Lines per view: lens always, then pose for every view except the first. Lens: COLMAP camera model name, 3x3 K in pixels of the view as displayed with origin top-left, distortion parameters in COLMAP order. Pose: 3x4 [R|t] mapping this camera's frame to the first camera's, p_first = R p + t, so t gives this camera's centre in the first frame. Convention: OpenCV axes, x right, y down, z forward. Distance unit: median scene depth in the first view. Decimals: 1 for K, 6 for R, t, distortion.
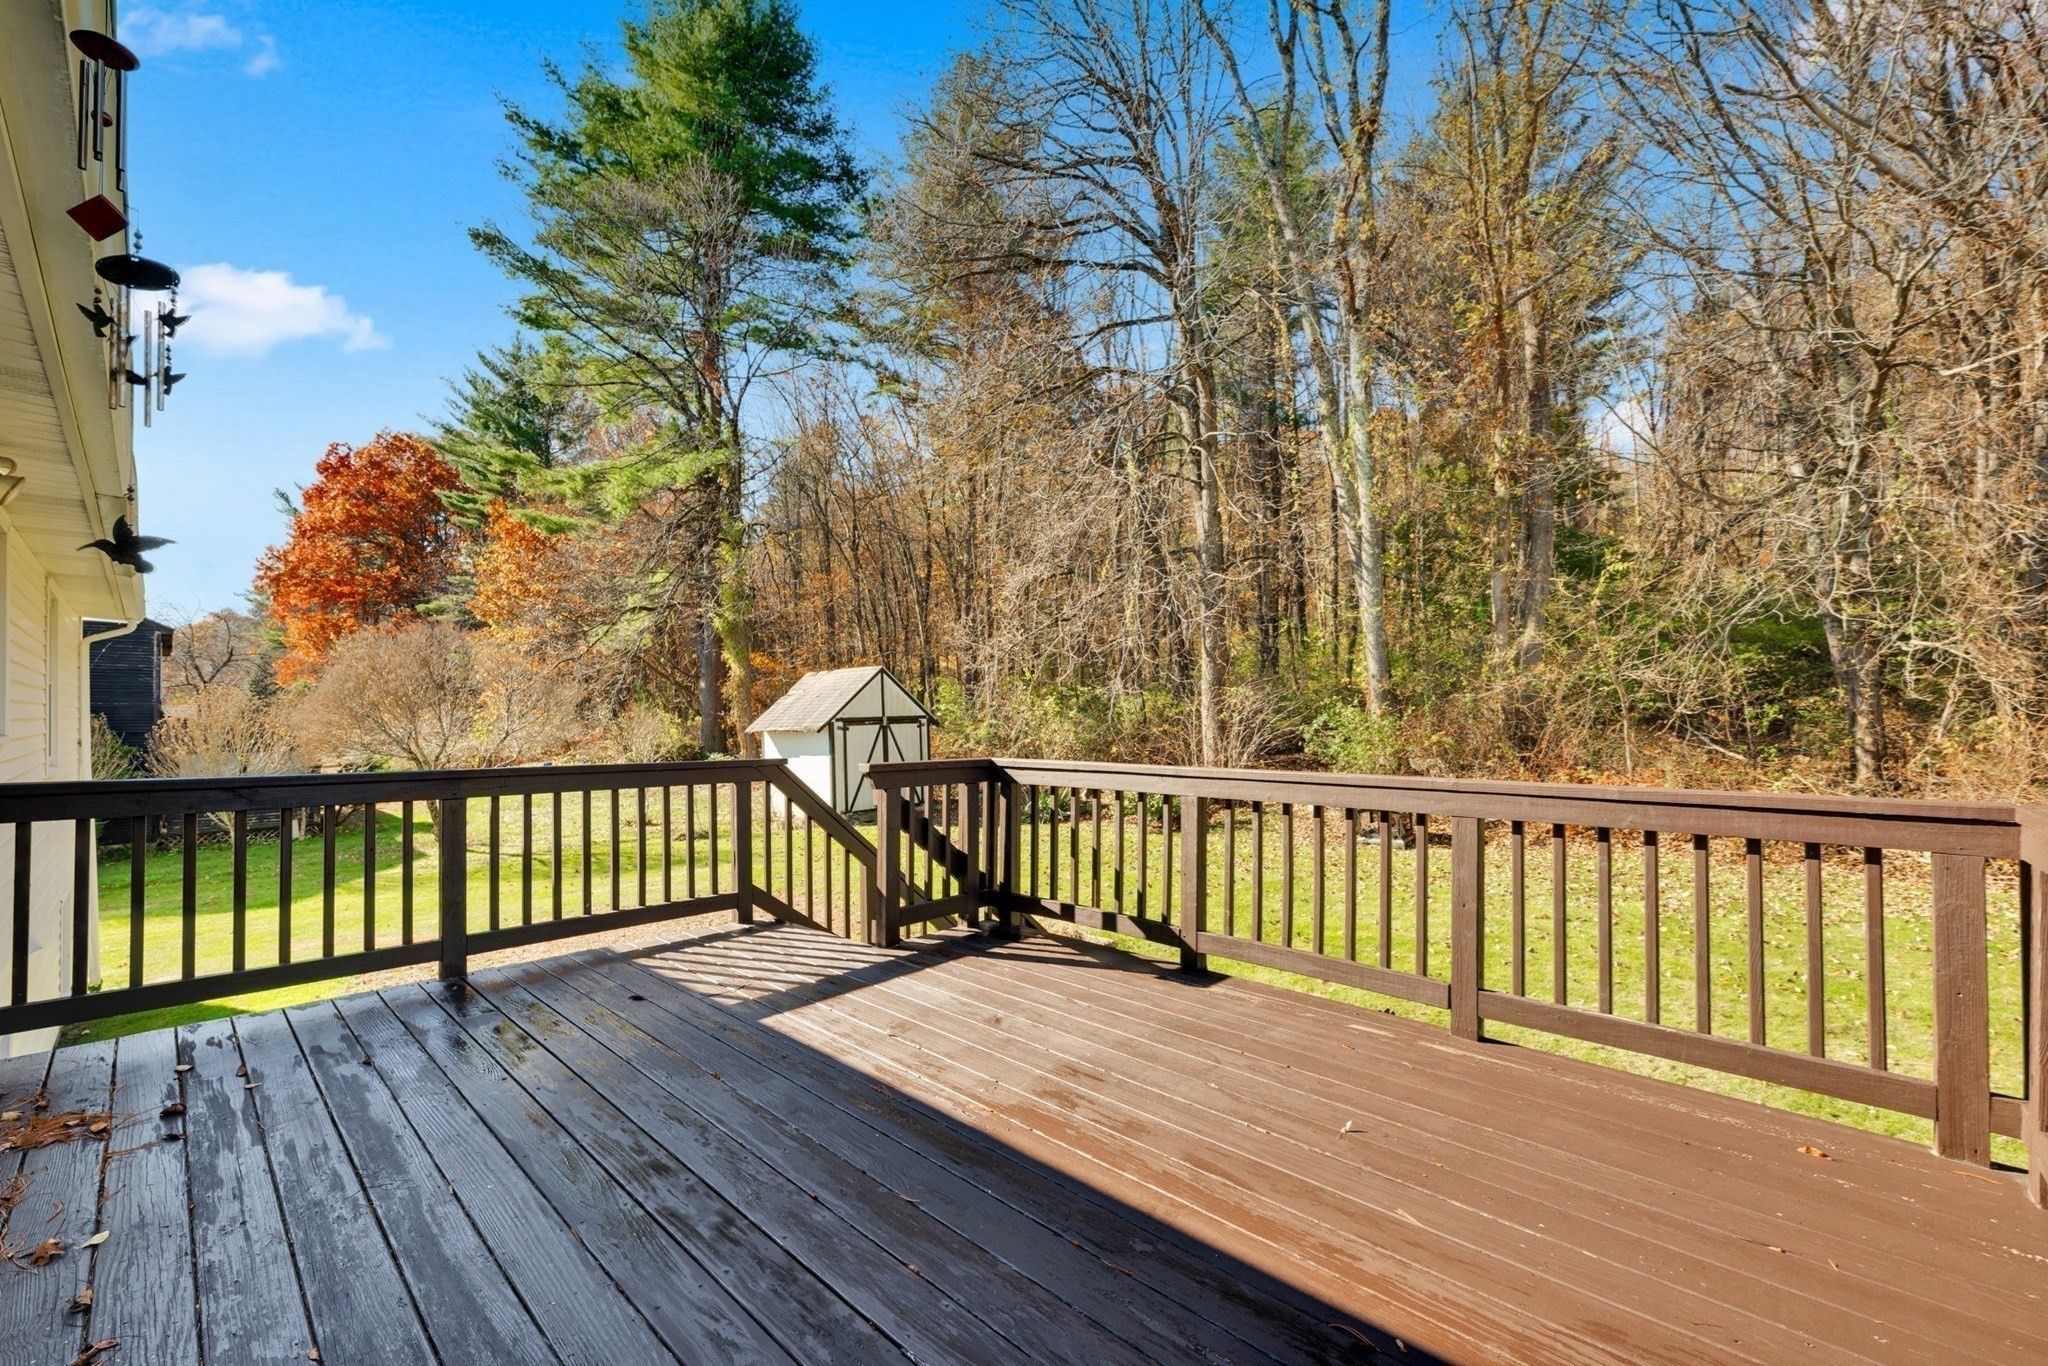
lens RADIAL K [[808.9, 0, 1029.4], [0, 808.9, 688.1], [0, 0, 1]] dist [0.002527, 0.000046]
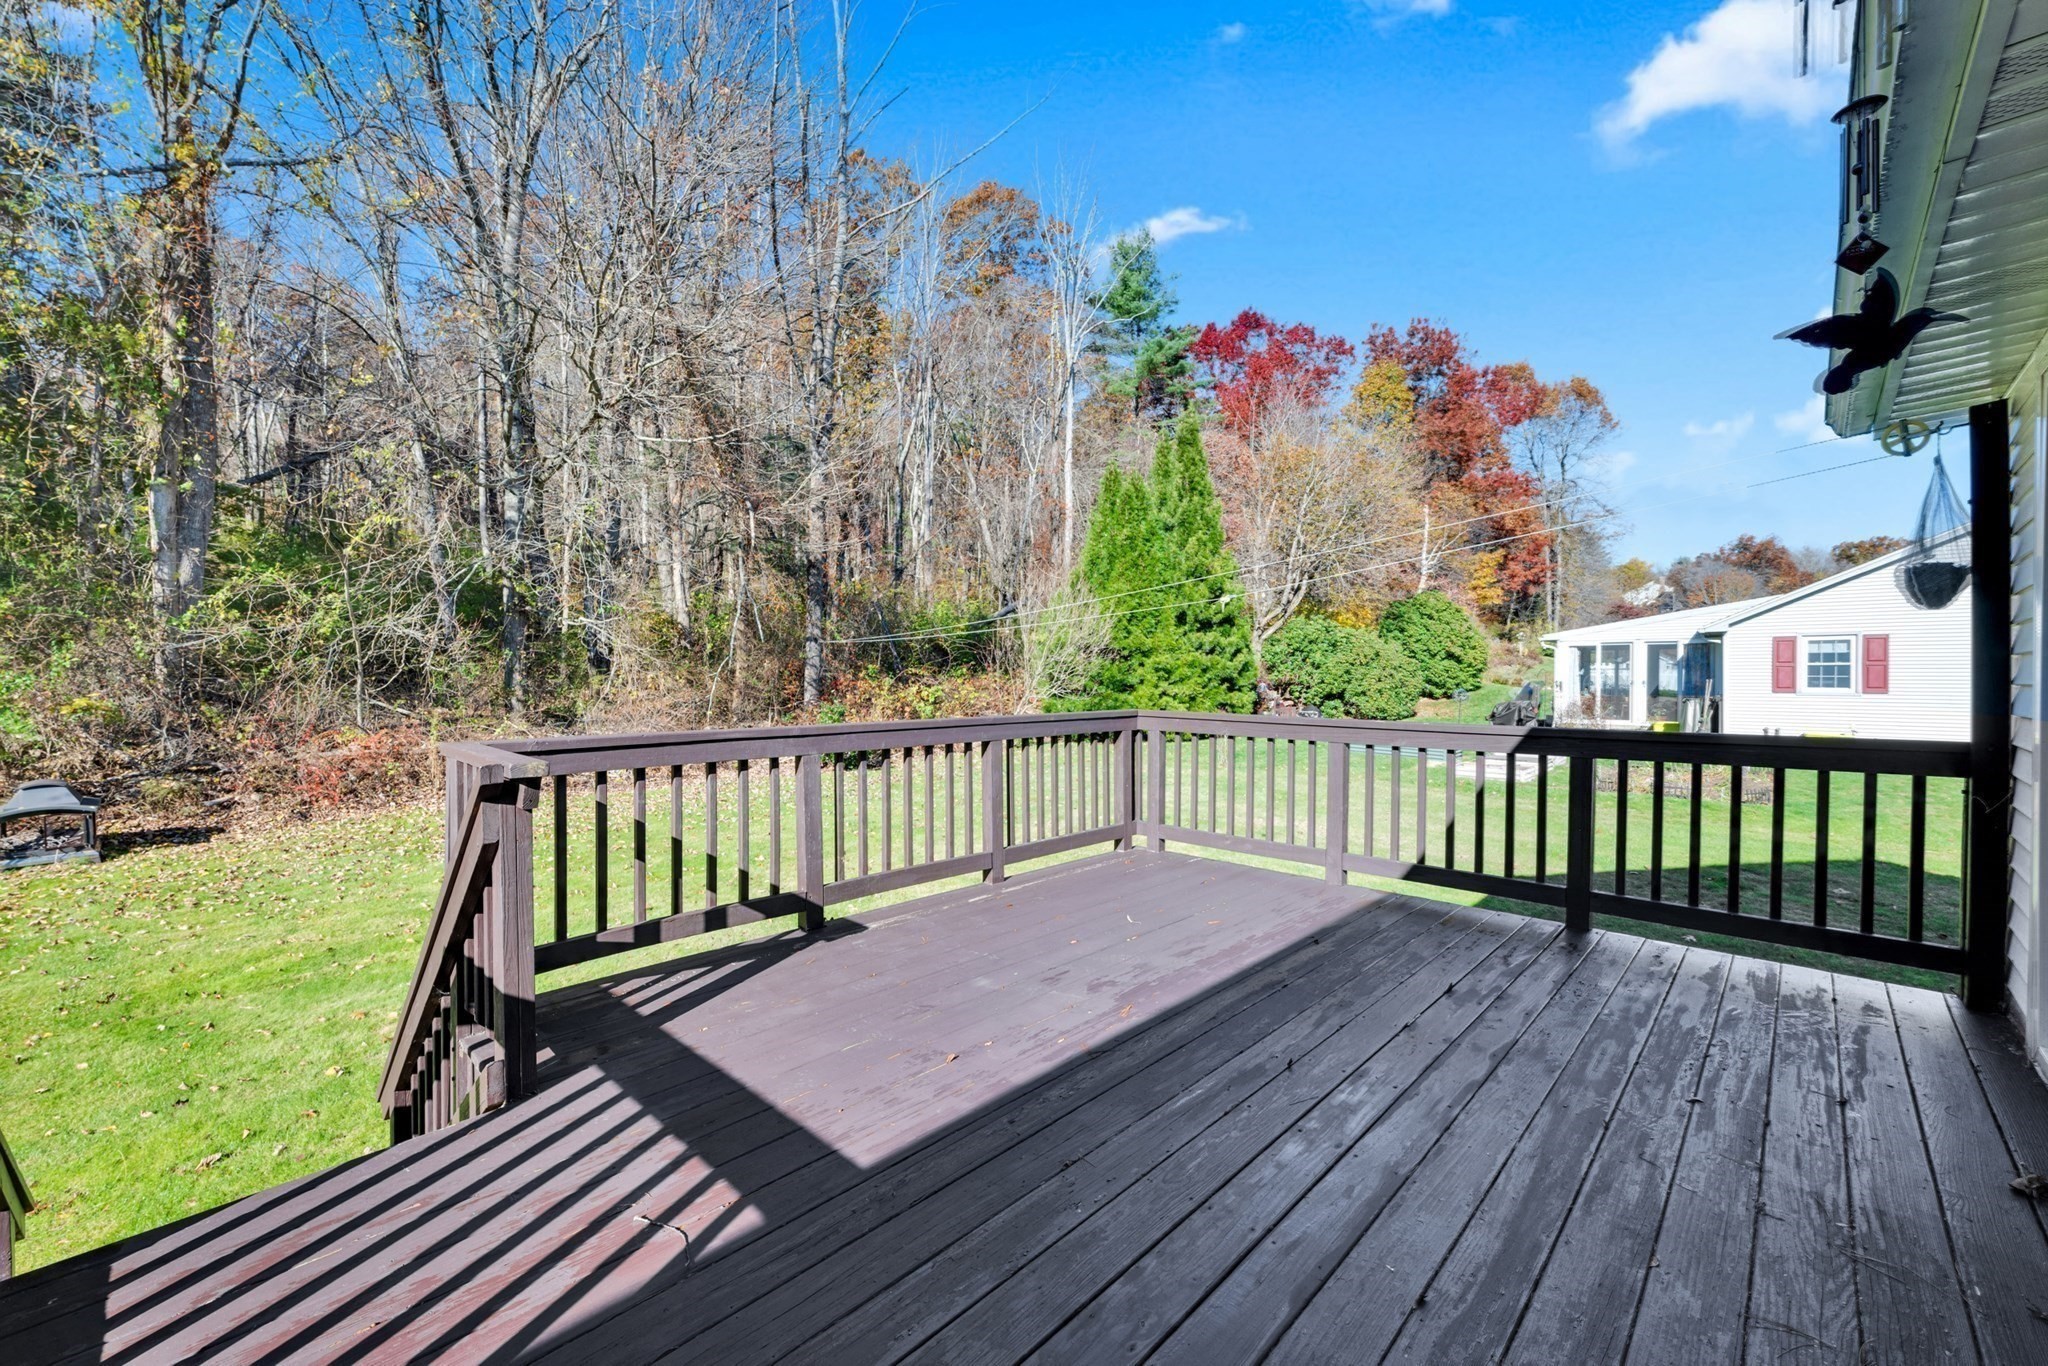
lens RADIAL K [[833.1, 0, 1026.0], [0, 833.1, 673.5], [0, 0, 1]] dist [-0.000329, 0.000082]
pose [[0.017753, -0.004394, 0.999833, -0.790548], [-0.039781, 0.999195, 0.005098, 0.023470], [-0.999051, -0.039864, 0.017564, 0.723207]]
